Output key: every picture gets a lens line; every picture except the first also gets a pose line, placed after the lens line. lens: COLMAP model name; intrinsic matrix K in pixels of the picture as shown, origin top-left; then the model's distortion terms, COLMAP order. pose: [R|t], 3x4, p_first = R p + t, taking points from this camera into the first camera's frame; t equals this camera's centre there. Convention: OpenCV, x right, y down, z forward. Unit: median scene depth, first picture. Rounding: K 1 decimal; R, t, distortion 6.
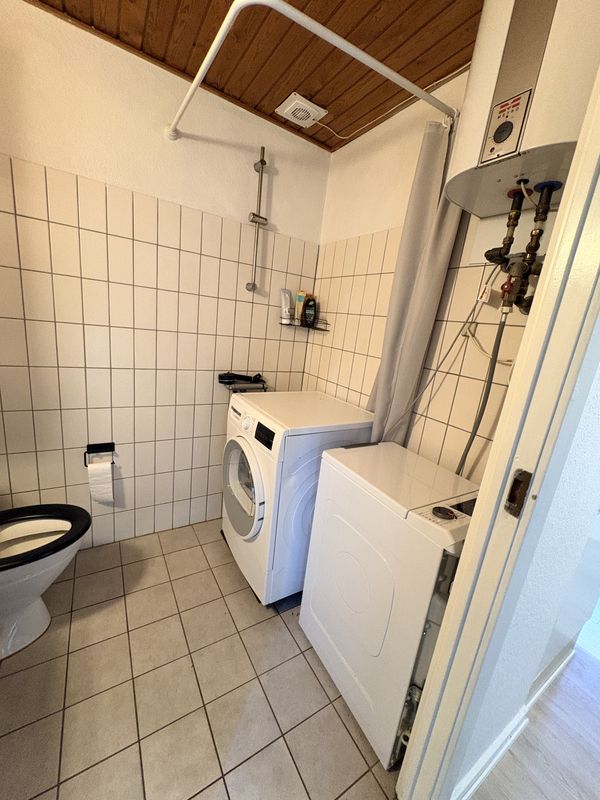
lens RADIAL K [[319.2, 0, 301.7], [0, 319.2, 400.3], [0, 0, 1]] dist [-0.000317, 0.000180]
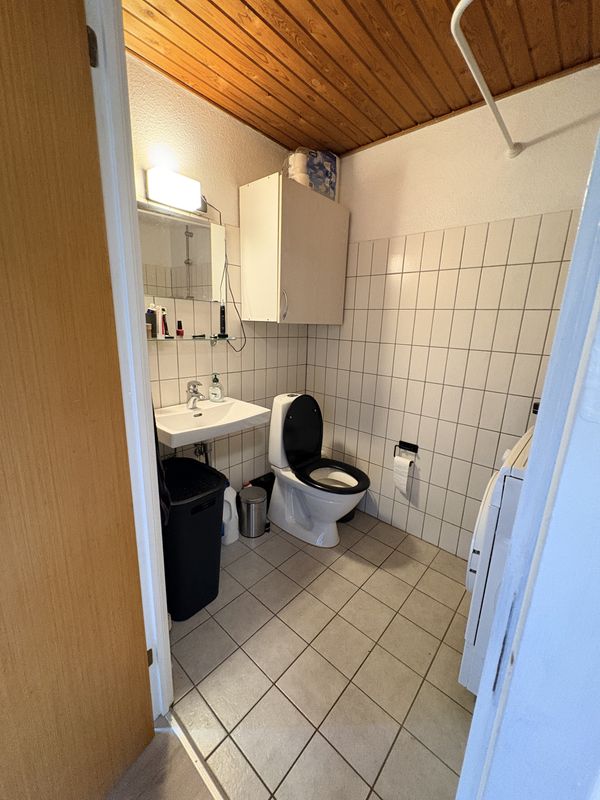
lens RADIAL K [[319.2, 0, 298.3], [0, 319.2, 399.6], [0, 0, 1]] dist [-0.000317, 0.000180]
pose [[0.279110, 0.114127, -0.953453, 0.399346], [-0.228775, 0.972225, 0.049403, 0.012297], [0.932609, 0.204337, 0.297467, 0.224966]]
